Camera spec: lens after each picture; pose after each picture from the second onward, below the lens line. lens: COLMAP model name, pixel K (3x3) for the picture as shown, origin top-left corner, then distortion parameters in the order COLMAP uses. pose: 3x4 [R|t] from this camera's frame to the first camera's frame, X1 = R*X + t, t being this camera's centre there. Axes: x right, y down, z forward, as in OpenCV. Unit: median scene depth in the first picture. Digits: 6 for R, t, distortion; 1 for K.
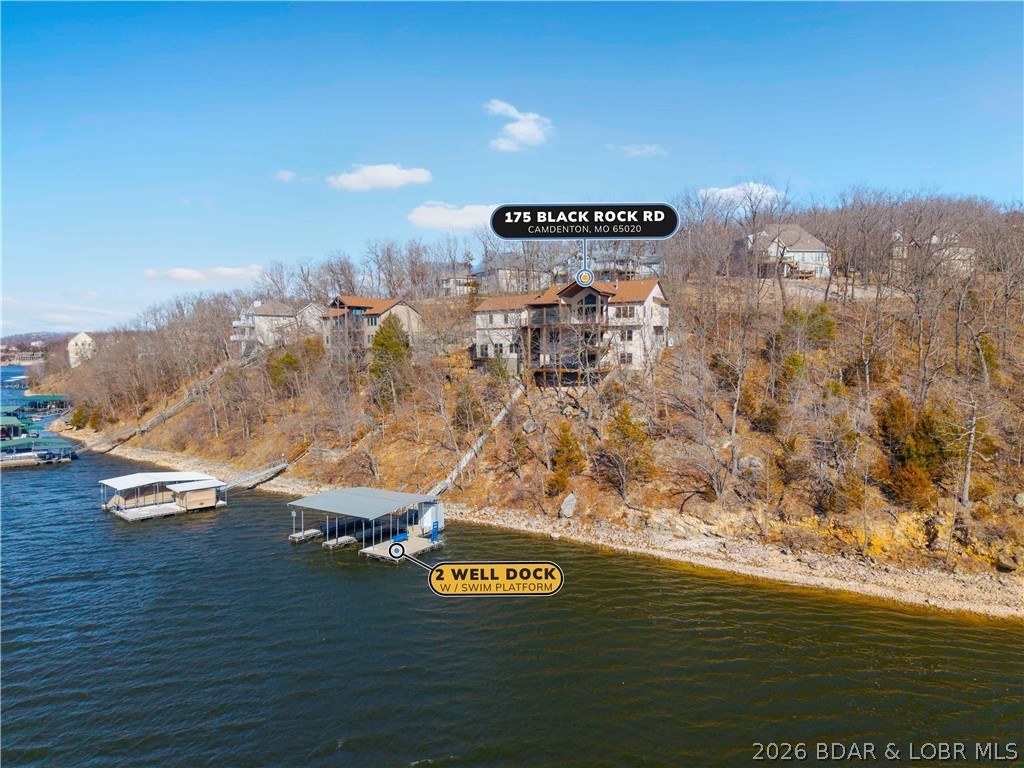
lens RADIAL K [[685.7, 0, 510.5], [0, 685.7, 377.3], [0, 0, 1]] dist [0.045983, -0.029708]
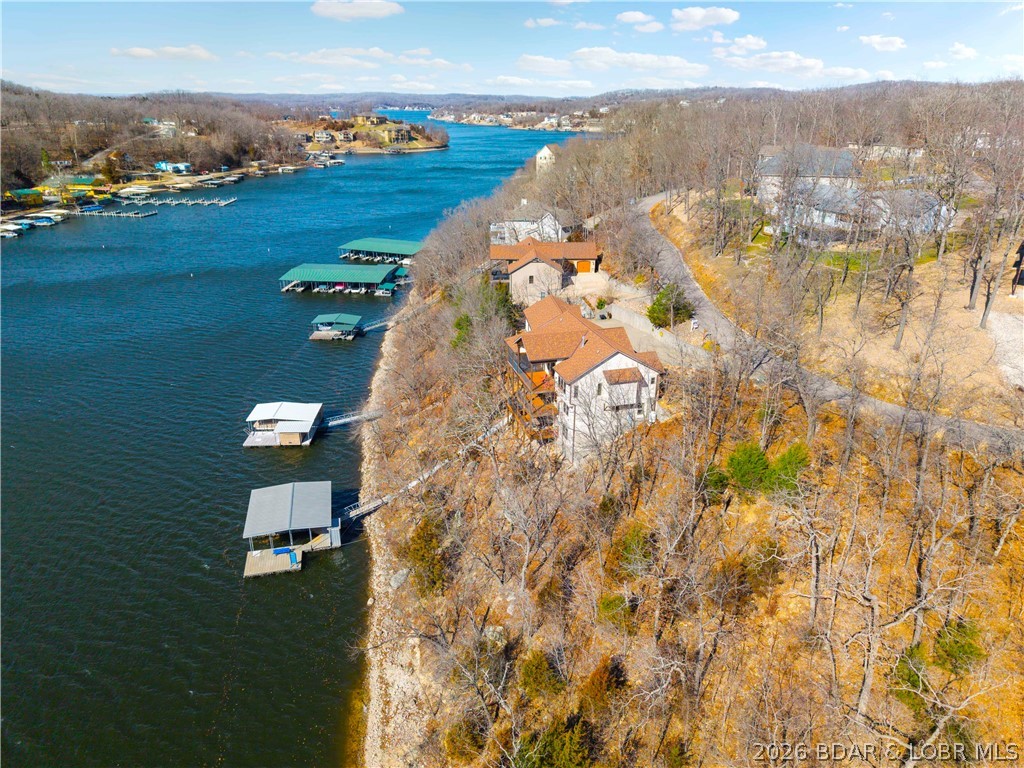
lens RADIAL K [[685.7, 0, 513.3], [0, 685.7, 387.1], [0, 0, 1]] dist [0.045983, -0.029708]
pose [[0.719031, 0.277020, -0.637381, 0.712854], [-0.036230, 0.930818, 0.363684, -0.430926], [0.694033, -0.238408, 0.679323, 0.392580]]
